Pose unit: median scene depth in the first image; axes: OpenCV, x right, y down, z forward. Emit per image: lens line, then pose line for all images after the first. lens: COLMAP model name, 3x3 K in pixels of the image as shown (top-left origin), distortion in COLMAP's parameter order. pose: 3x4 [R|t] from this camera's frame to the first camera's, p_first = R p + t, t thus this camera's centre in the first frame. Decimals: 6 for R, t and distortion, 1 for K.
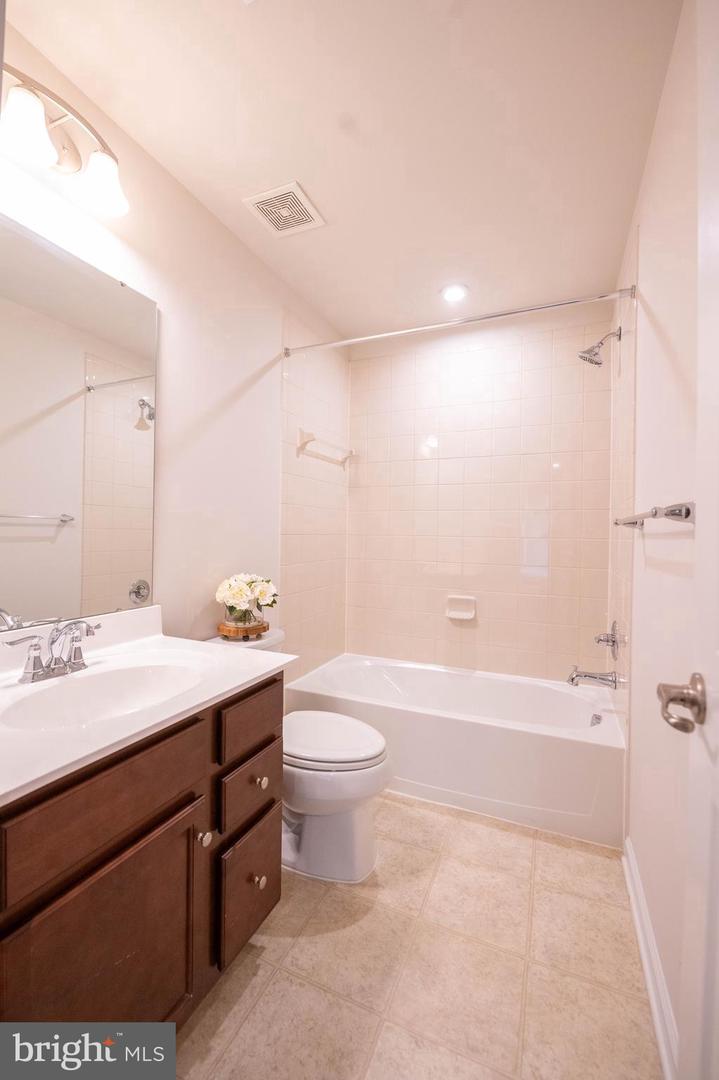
lens RADIAL K [[428.2, 0, 358.4], [0, 428.2, 539.9], [0, 0, 1]] dist [-0.008558, -0.000329]
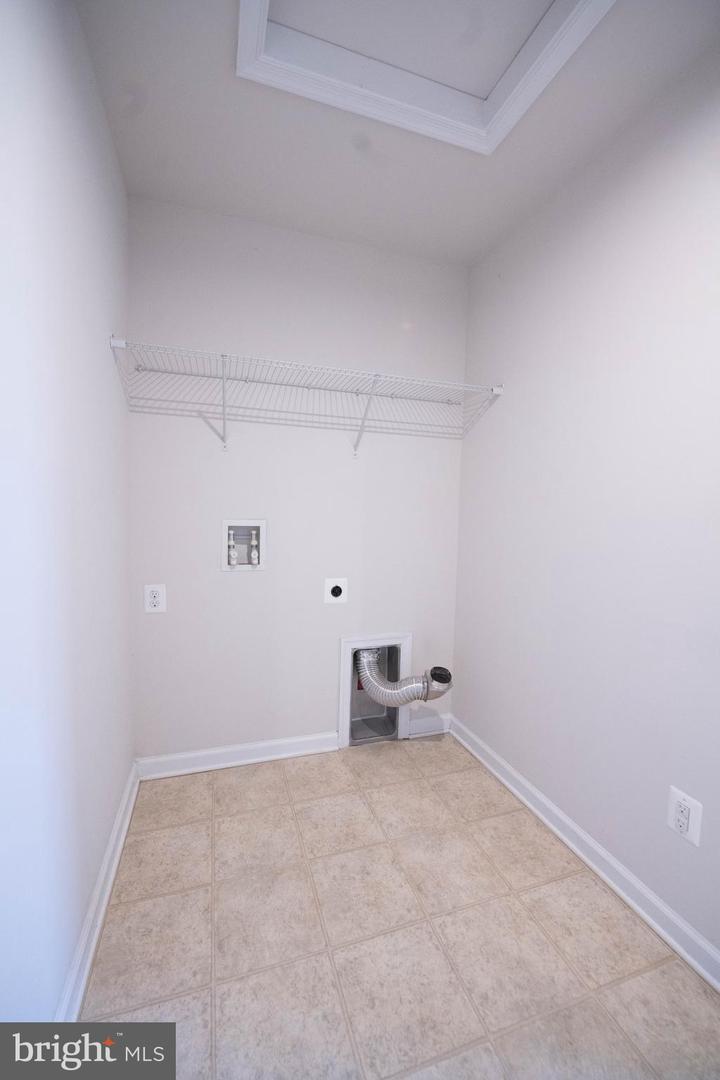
lens RADIAL K [[428.2, 0, 355.3], [0, 428.2, 537.7], [0, 0, 1]] dist [-0.008558, -0.000329]
pose [[0.676681, 0.044590, -0.734925, 1.077534], [-0.017822, 0.998864, 0.044194, 0.014736], [0.736061, -0.016808, 0.676707, 0.400288]]
